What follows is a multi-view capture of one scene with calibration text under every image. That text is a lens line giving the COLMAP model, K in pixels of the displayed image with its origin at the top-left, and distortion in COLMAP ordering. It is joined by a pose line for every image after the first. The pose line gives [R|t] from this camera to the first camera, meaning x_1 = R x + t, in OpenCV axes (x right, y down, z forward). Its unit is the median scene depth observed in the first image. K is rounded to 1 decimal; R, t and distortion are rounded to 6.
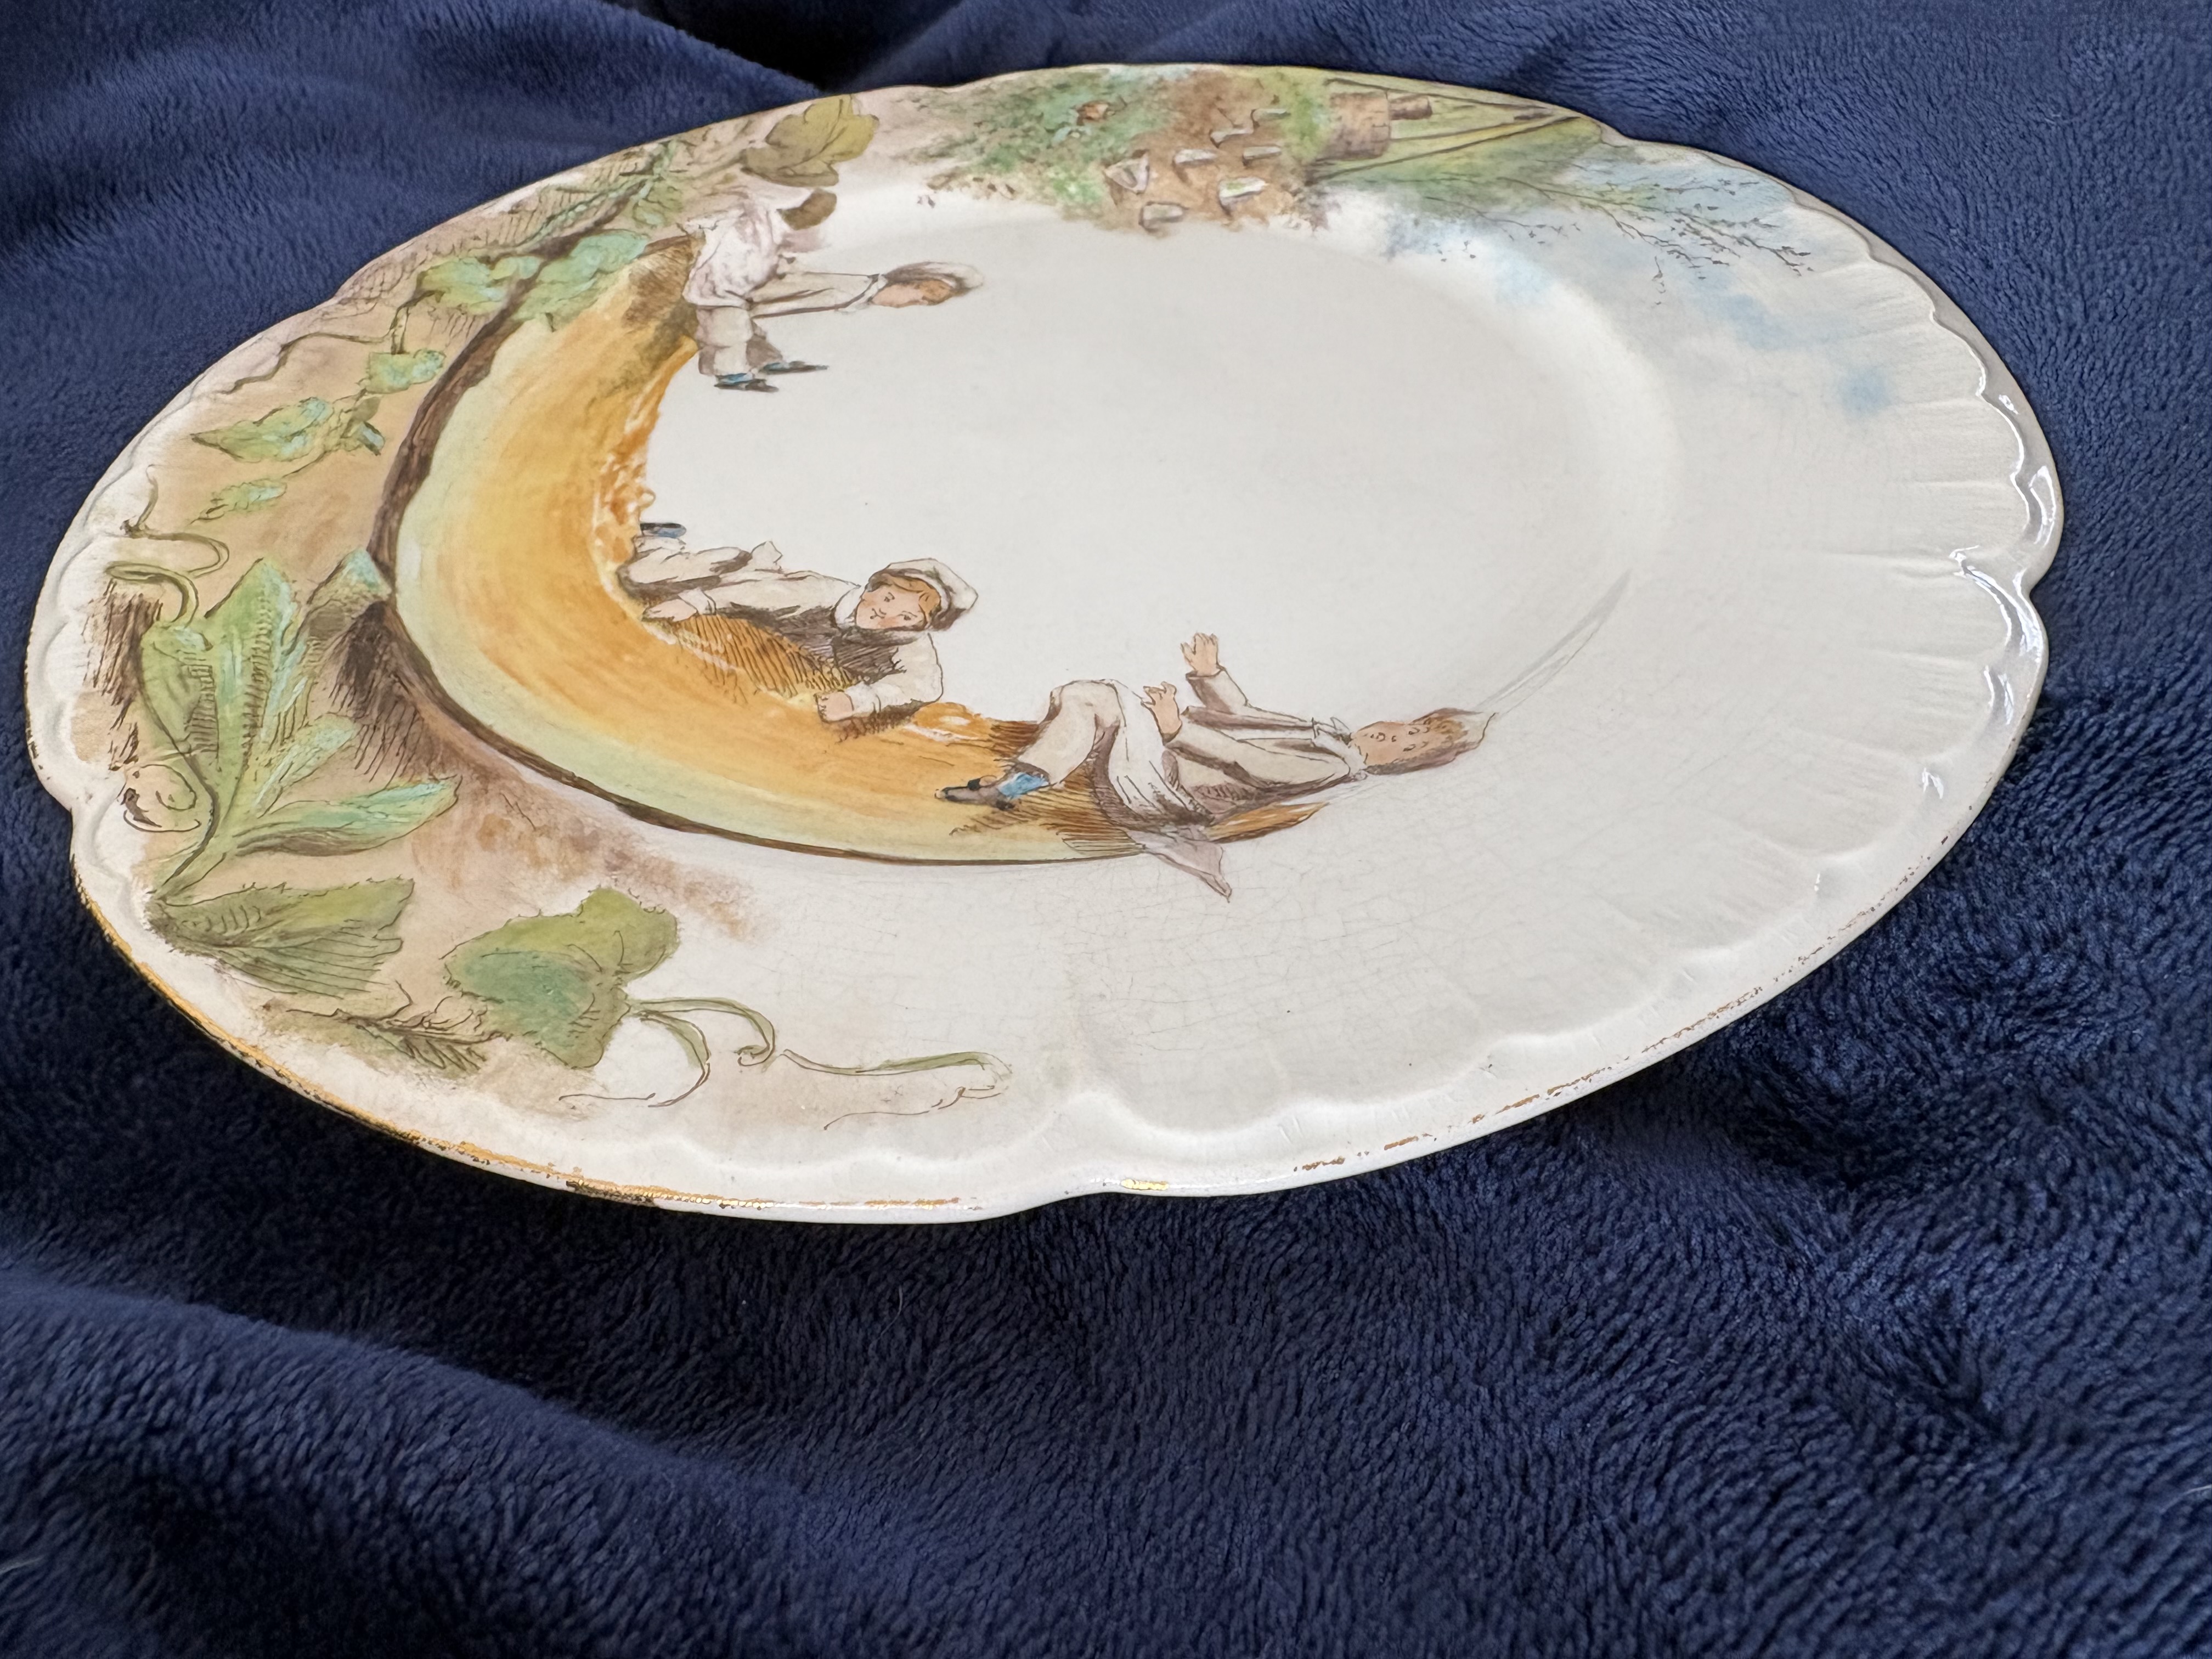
lens RADIAL K [[1694.0, 0, 988.6], [0, 1694.0, 832.5], [0, 0, 1]] dist [0.004273, 0.005106]
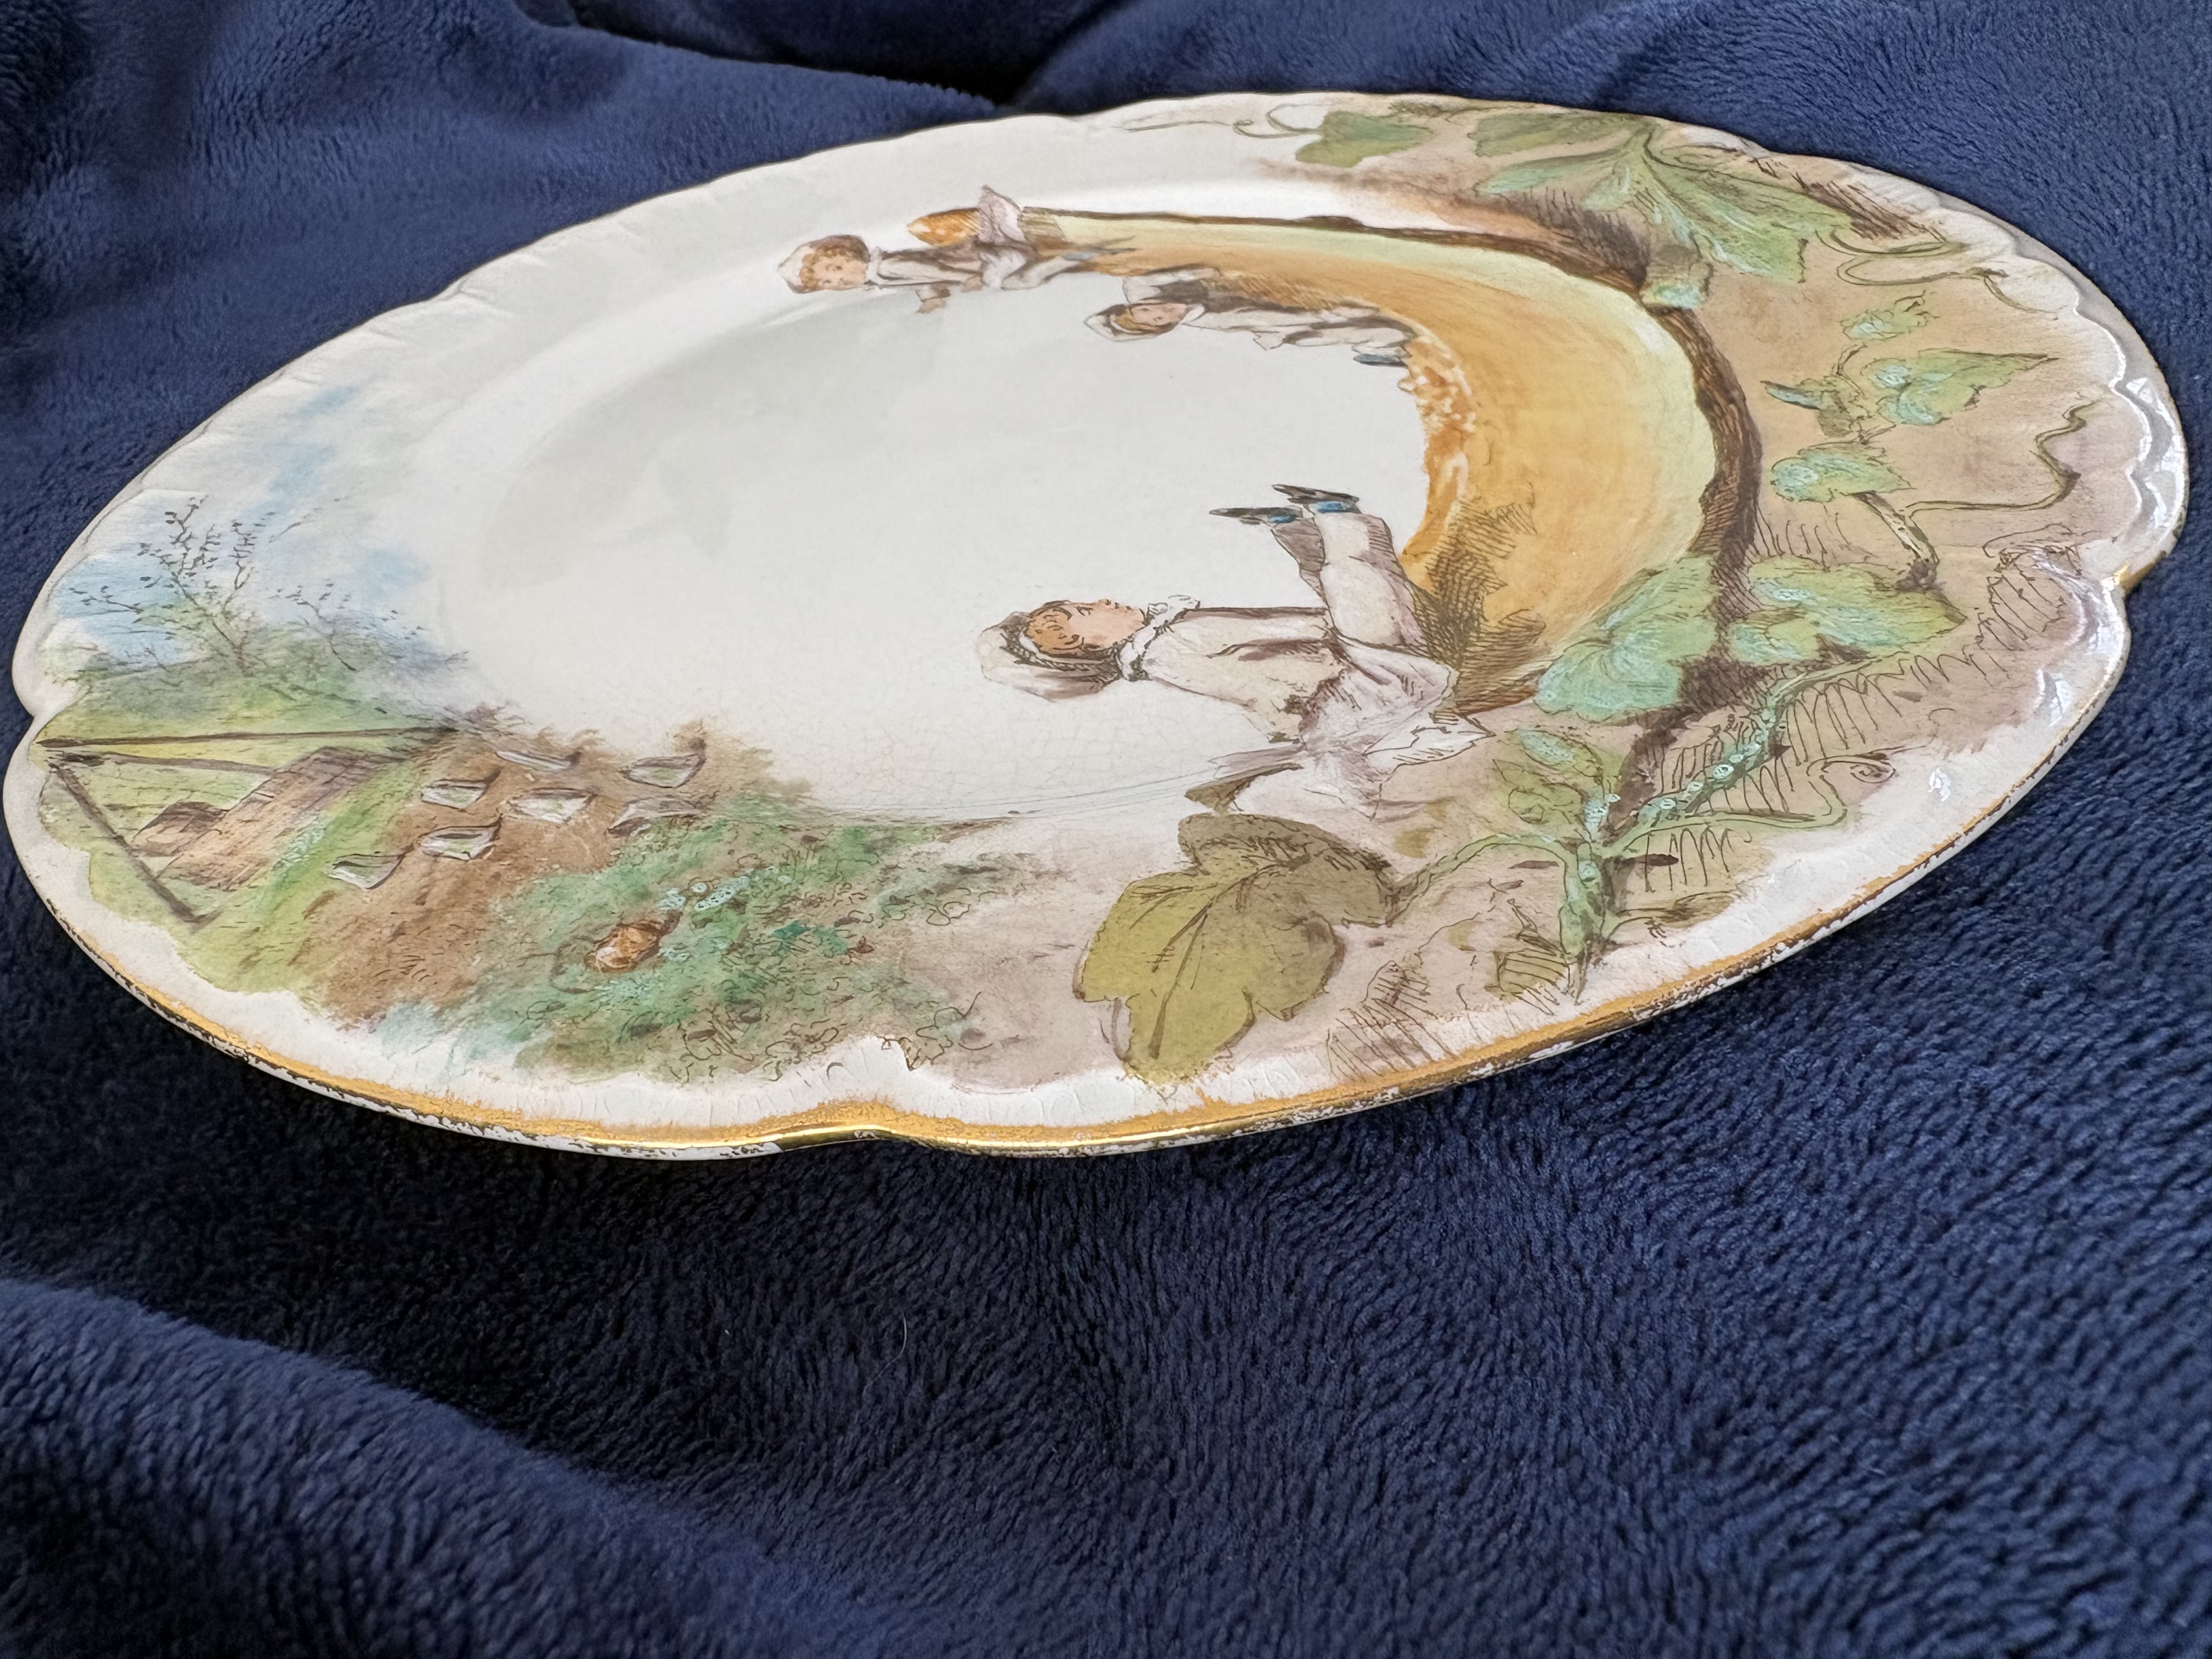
lens RADIAL K [[1694.0, 0, 988.6], [0, 1694.0, 832.5], [0, 0, 1]] dist [0.004273, 0.005106]
pose [[-0.955633, 0.082563, 0.282753, -0.204256], [0.291796, 0.134134, 0.947029, -1.015096], [0.040263, 0.987518, -0.152274, 1.249739]]
